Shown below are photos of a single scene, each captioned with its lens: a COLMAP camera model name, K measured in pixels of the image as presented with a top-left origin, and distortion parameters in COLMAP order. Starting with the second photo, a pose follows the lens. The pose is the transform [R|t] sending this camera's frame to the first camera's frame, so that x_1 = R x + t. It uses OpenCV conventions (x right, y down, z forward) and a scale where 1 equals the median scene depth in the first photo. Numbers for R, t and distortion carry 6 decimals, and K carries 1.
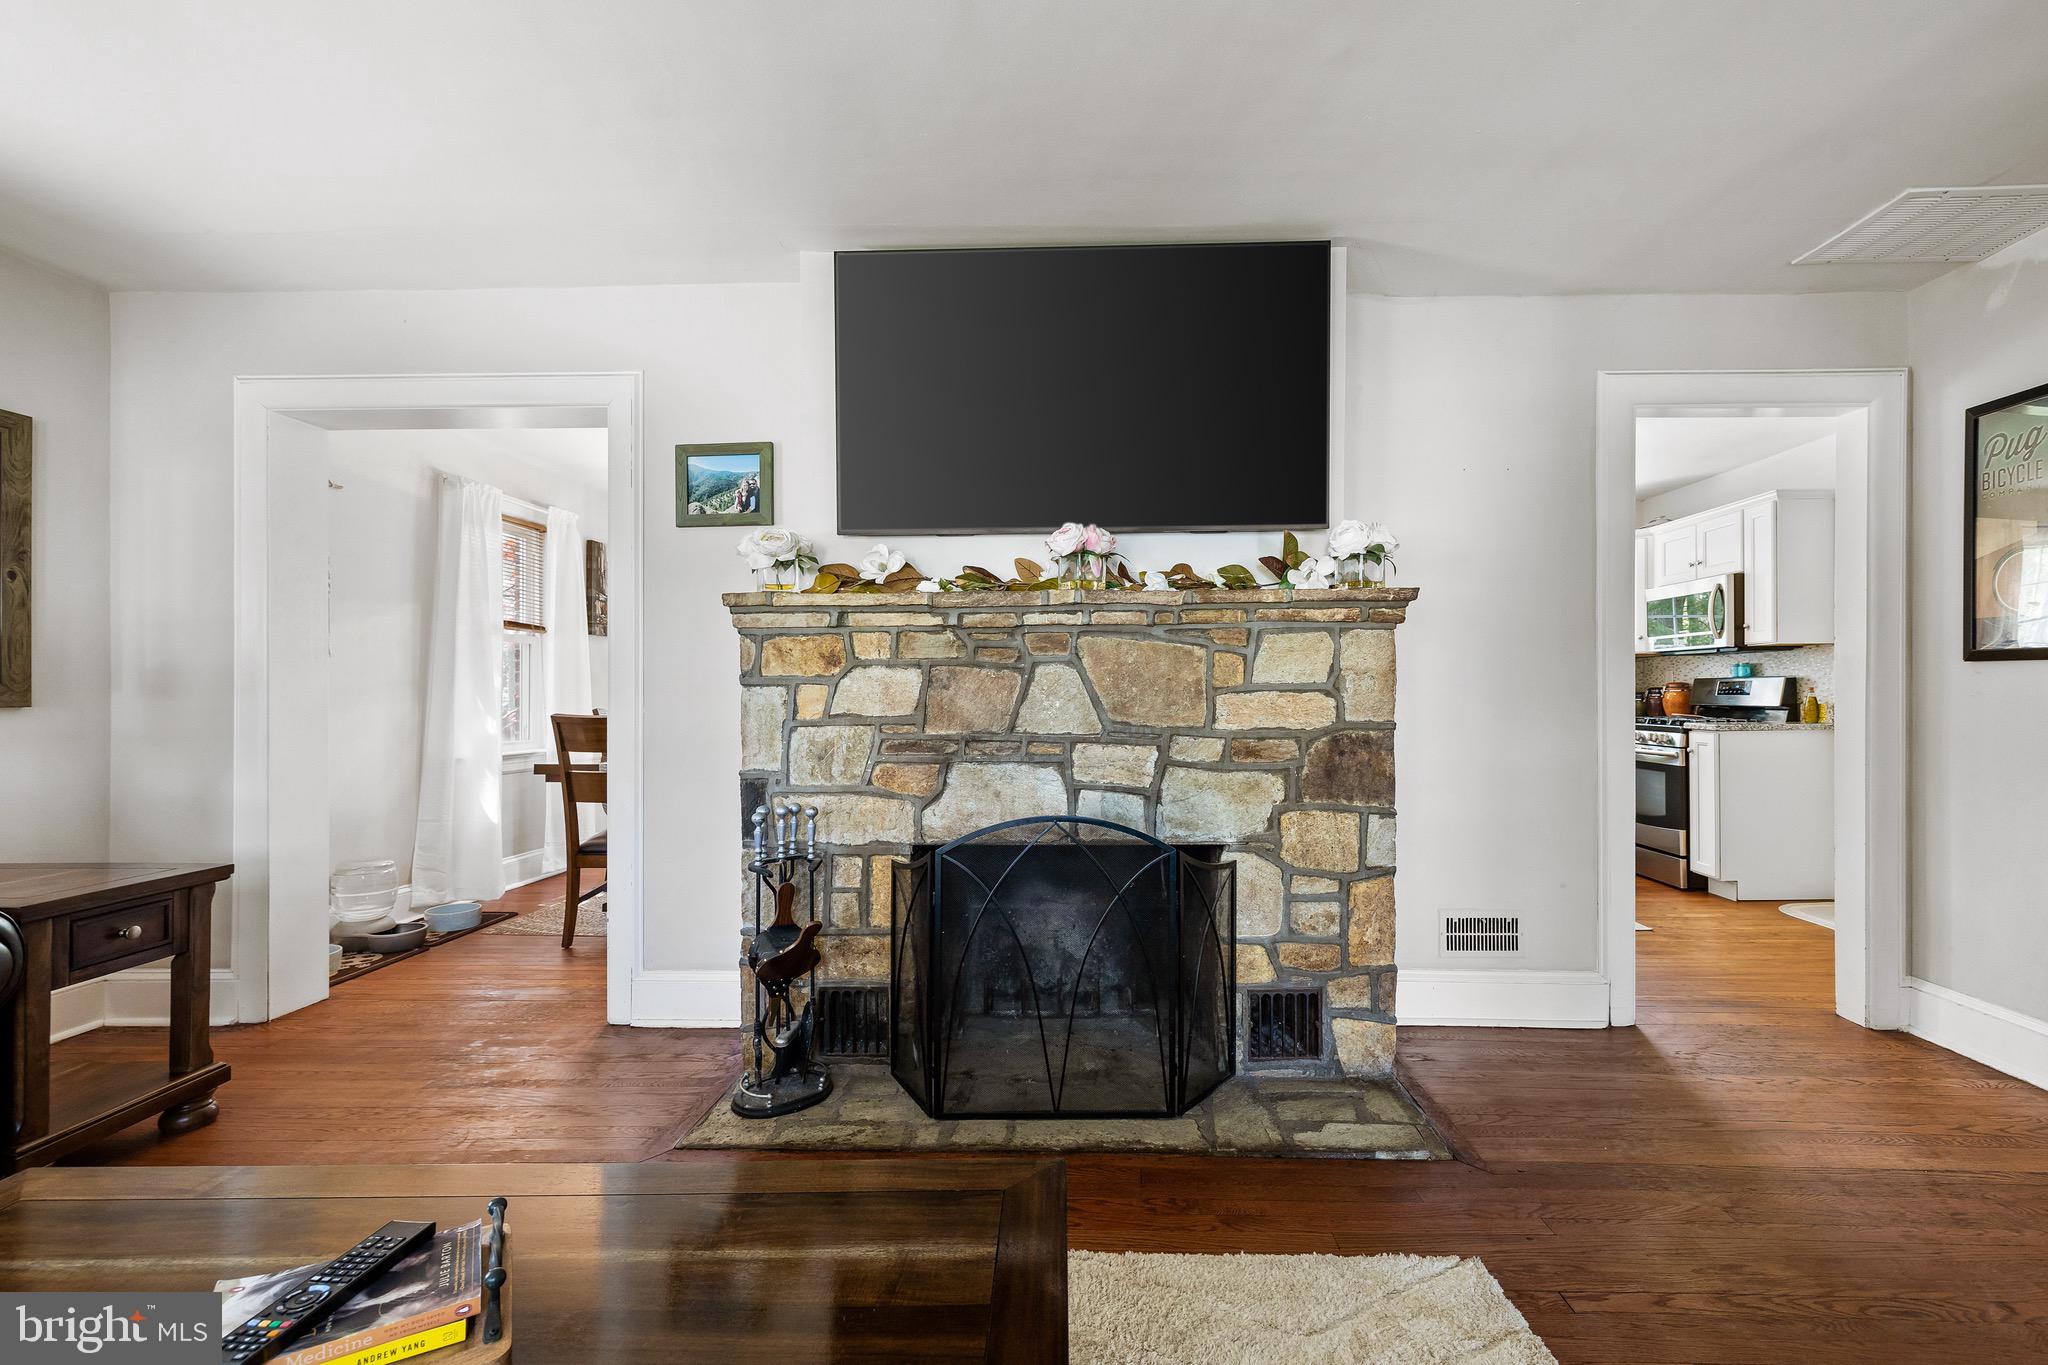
lens RADIAL K [[879.8, 0, 1077.9], [0, 879.8, 695.9], [0, 0, 1]] dist [0.005016, -0.000455]
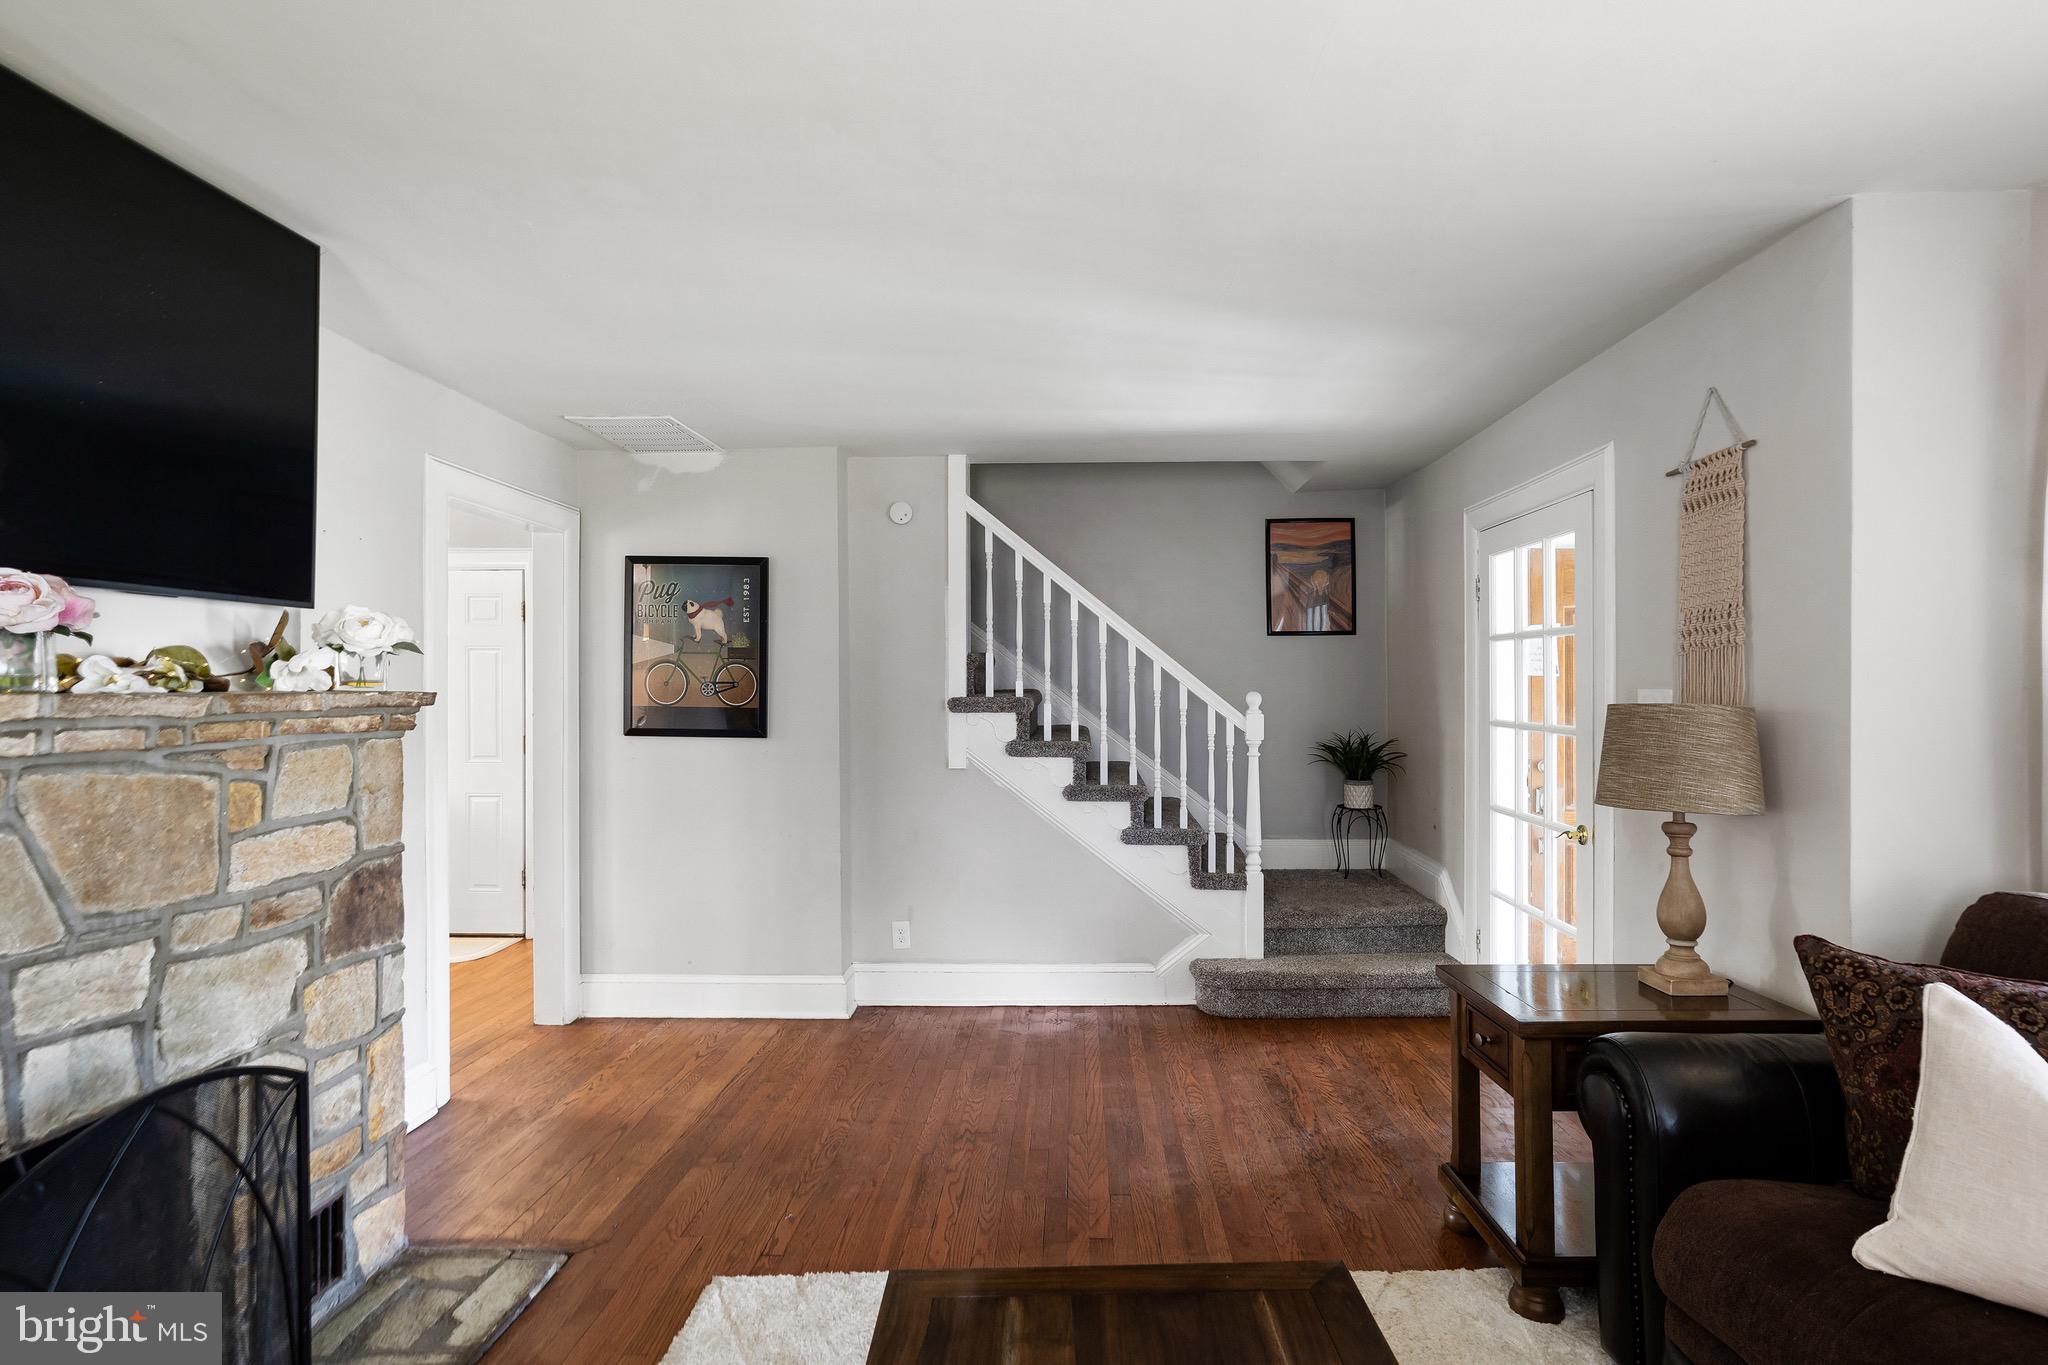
lens RADIAL K [[999.5, 0, 1061.1], [0, 999.5, 691.4], [0, 0, 1]] dist [-0.004009, 0.001410]
pose [[-0.007695, -0.001623, 0.999969, -0.632350], [-0.002297, 0.999996, 0.001606, -0.123668], [-0.999968, -0.002284, -0.007699, 0.351270]]
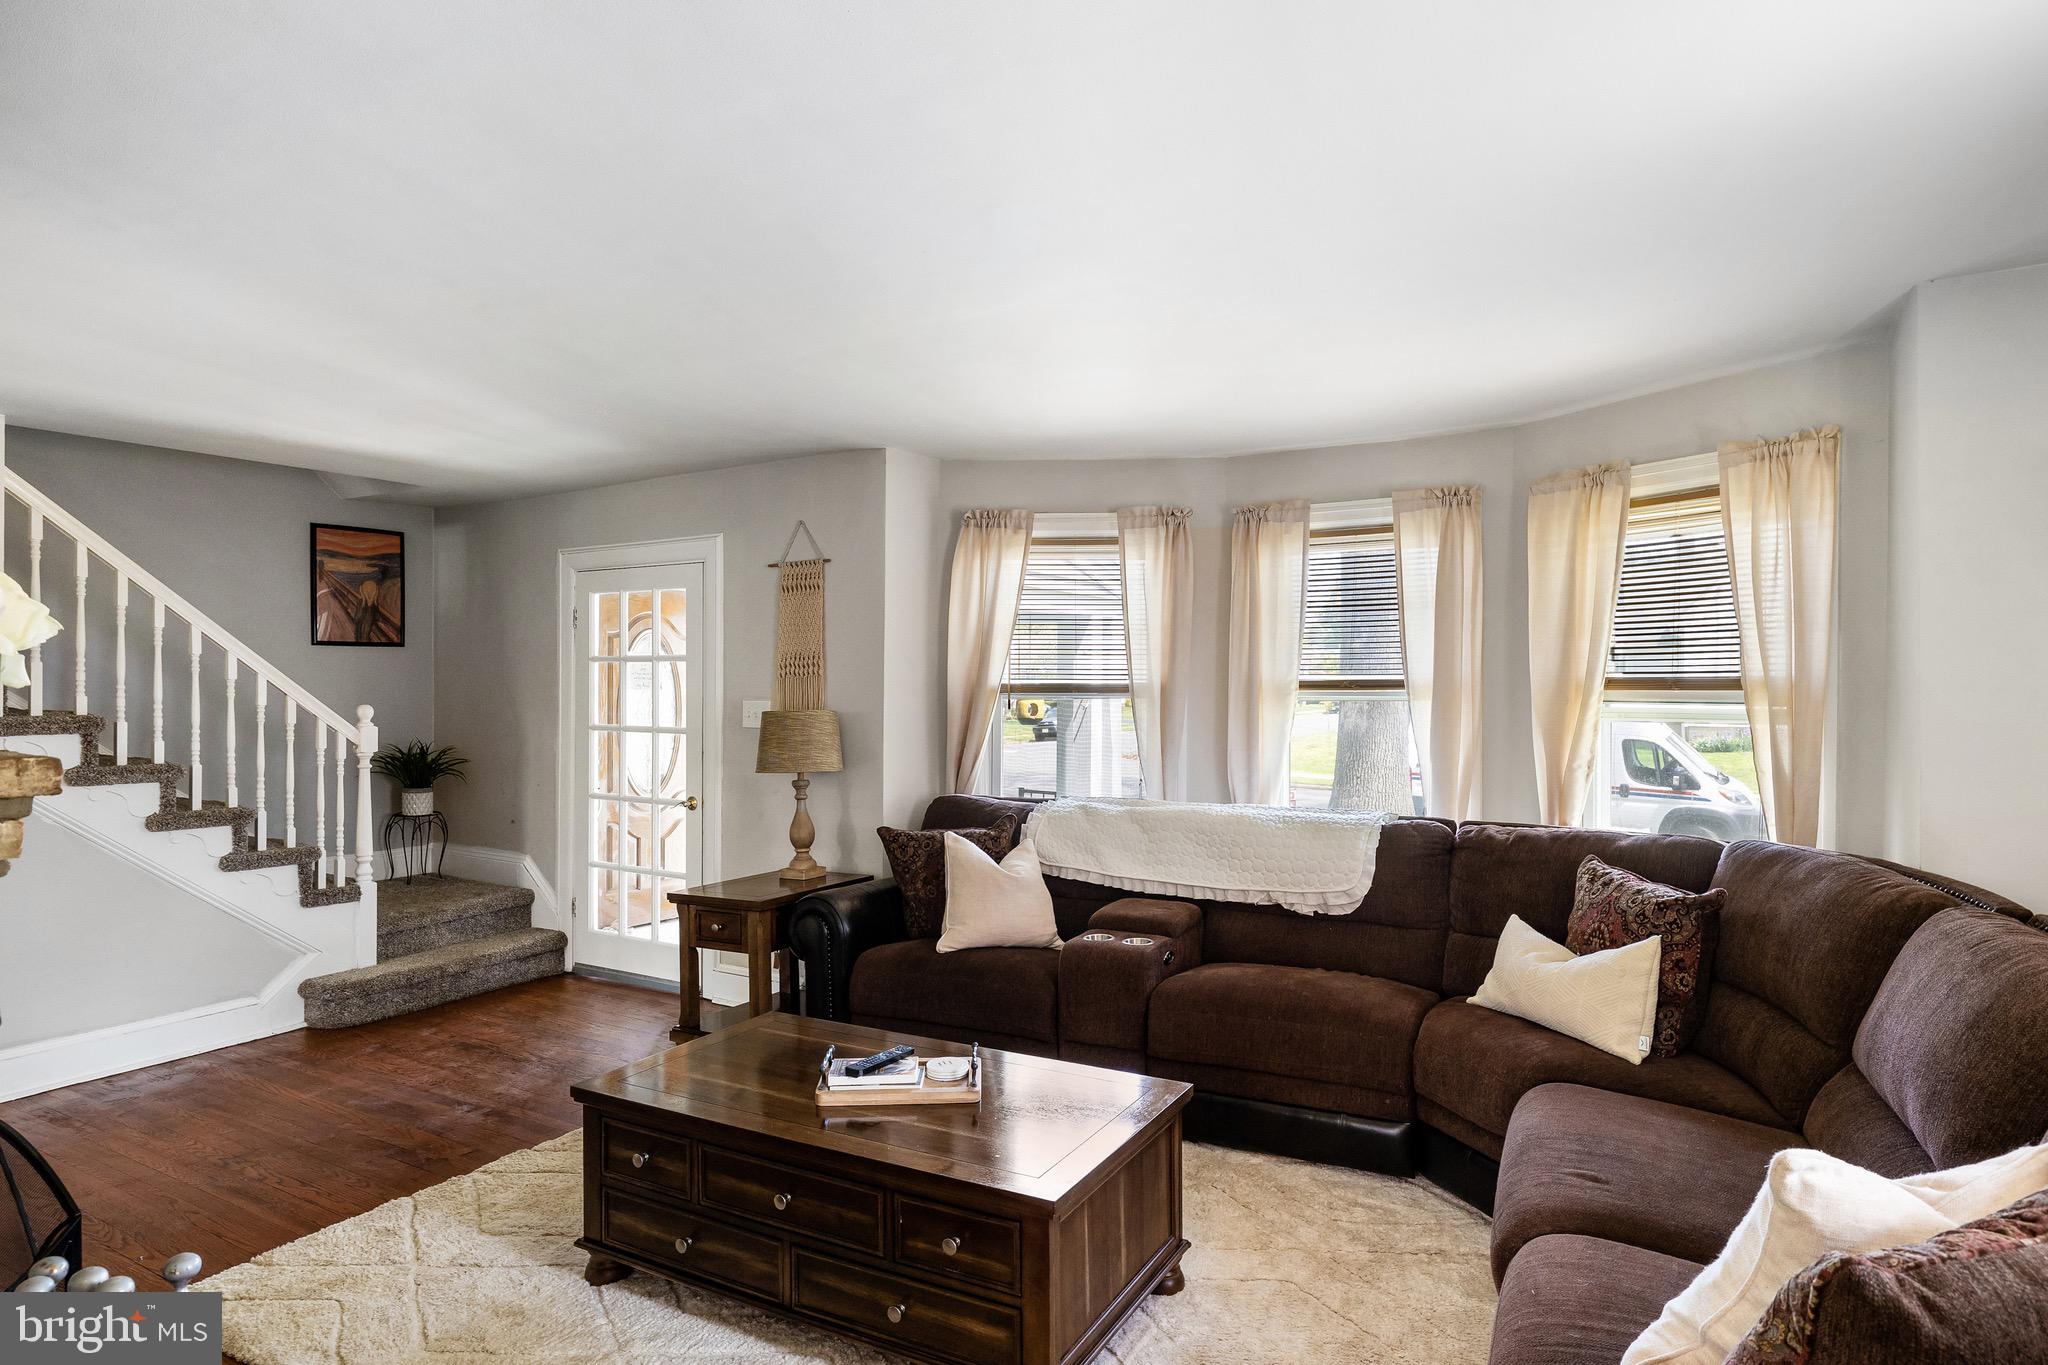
lens RADIAL K [[1164.3, 0, 1032.3], [0, 1164.3, 680.2], [0, 0, 1]] dist [0.007533, 0.000321]
pose [[-0.863300, 0.007598, 0.504633, -0.969123], [0.003291, 0.999950, -0.009426, -0.141218], [-0.504680, -0.006477, -0.863282, 1.211303]]
